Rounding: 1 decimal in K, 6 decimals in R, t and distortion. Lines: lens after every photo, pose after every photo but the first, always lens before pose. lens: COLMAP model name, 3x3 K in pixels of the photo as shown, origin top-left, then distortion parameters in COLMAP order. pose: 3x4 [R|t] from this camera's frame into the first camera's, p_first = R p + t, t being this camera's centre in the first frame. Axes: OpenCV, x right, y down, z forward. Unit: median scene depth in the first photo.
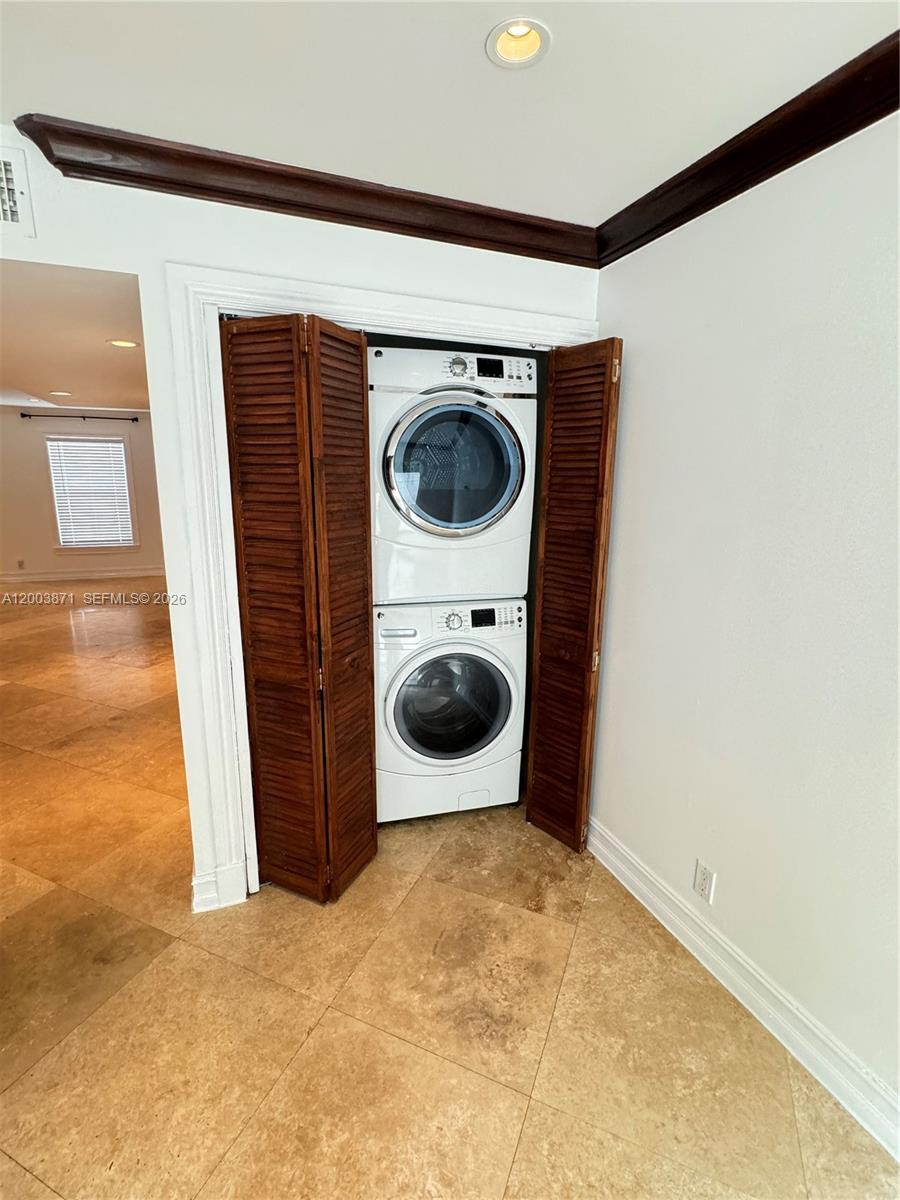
lens RADIAL K [[562.1, 0, 448.3], [0, 562.1, 598.0], [0, 0, 1]] dist [0.000472, -0.001027]
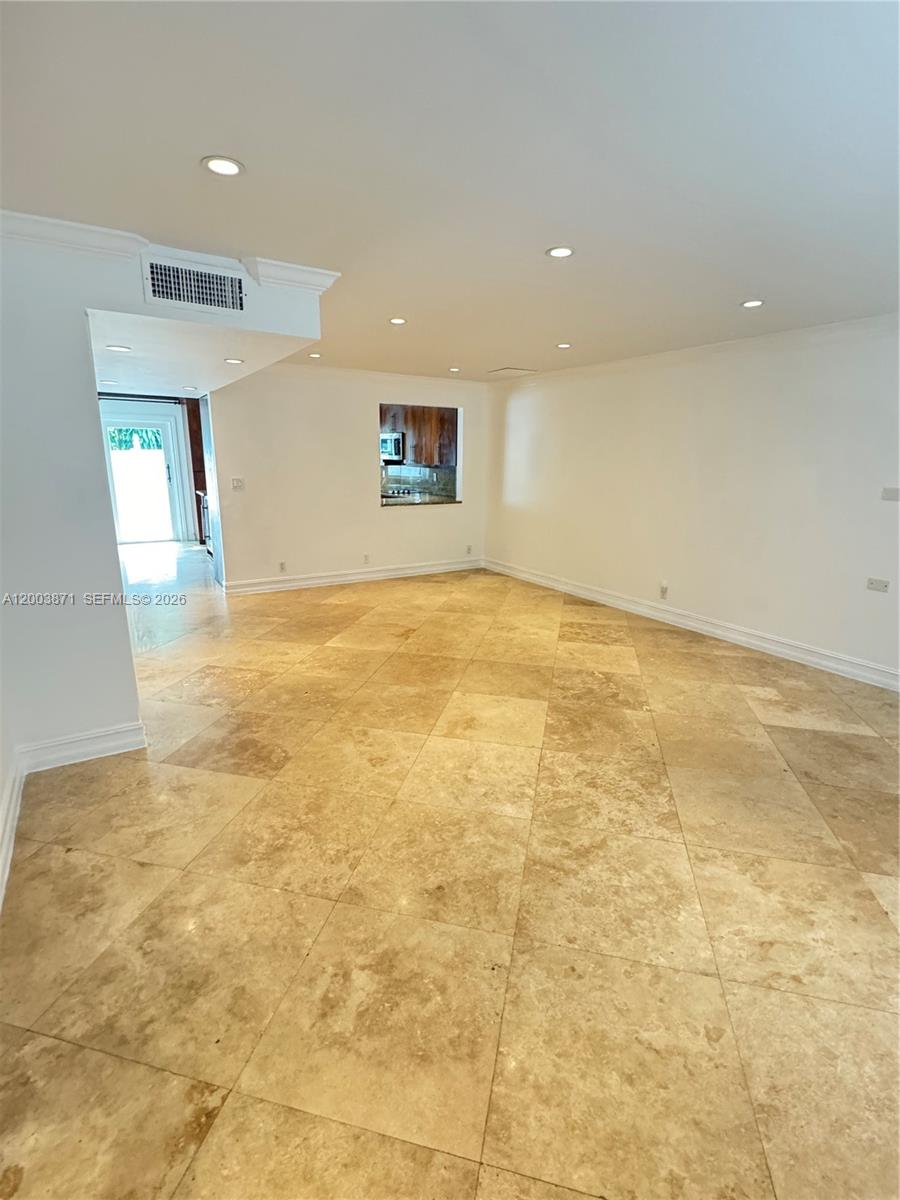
lens RADIAL K [[562.1, 0, 450.3], [0, 562.1, 599.0], [0, 0, 1]] dist [0.000472, -0.001027]
pose [[-0.983928, 0.022165, -0.177183, -0.499878], [-0.059639, 0.894495, 0.443083, -0.257072], [0.168311, 0.446528, -0.878797, 1.178912]]
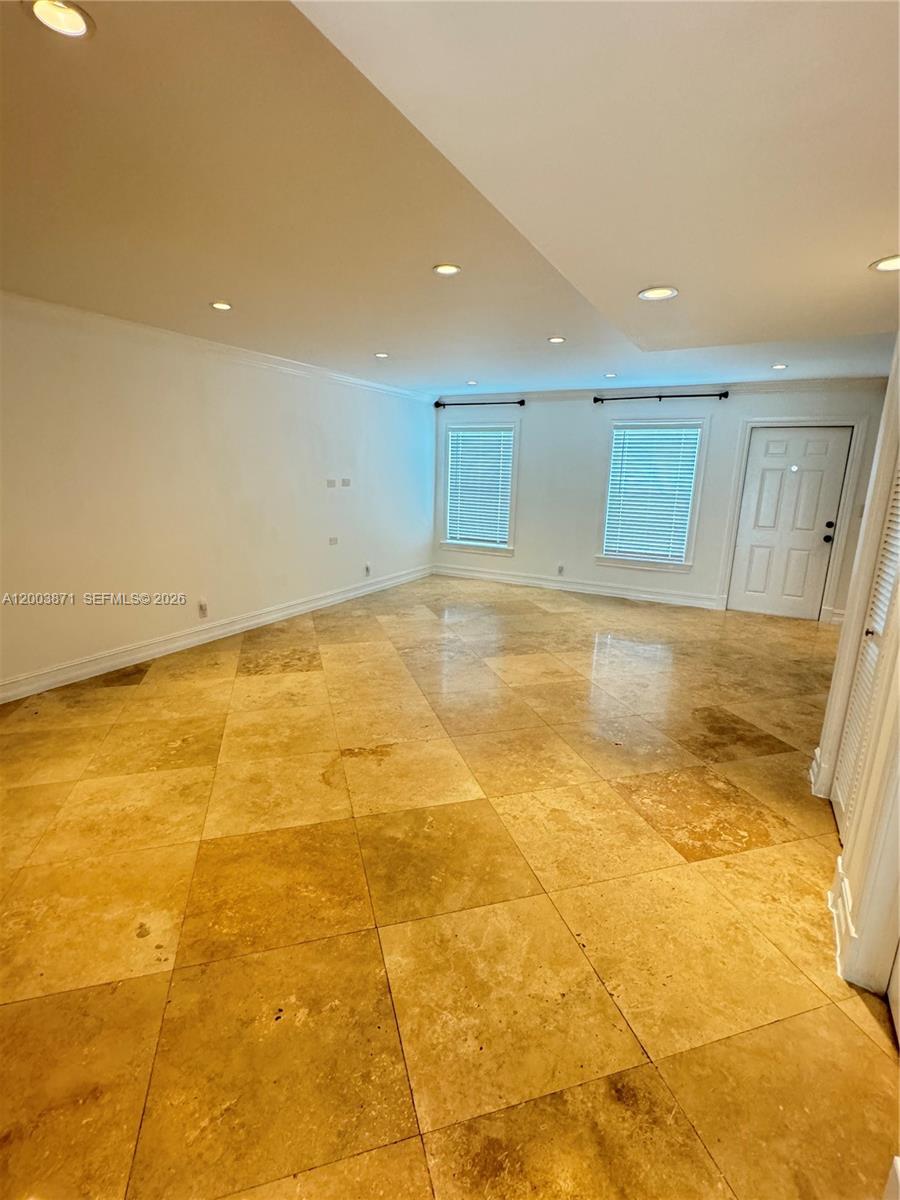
lens RADIAL K [[562.1, 0, 452.3], [0, 562.1, 600.8], [0, 0, 1]] dist [0.000472, -0.001027]
pose [[0.642775, 0.181047, -0.744354, -0.228816], [-0.178327, 0.980340, 0.084454, -0.065720], [0.745010, 0.078454, 0.662424, 0.328532]]
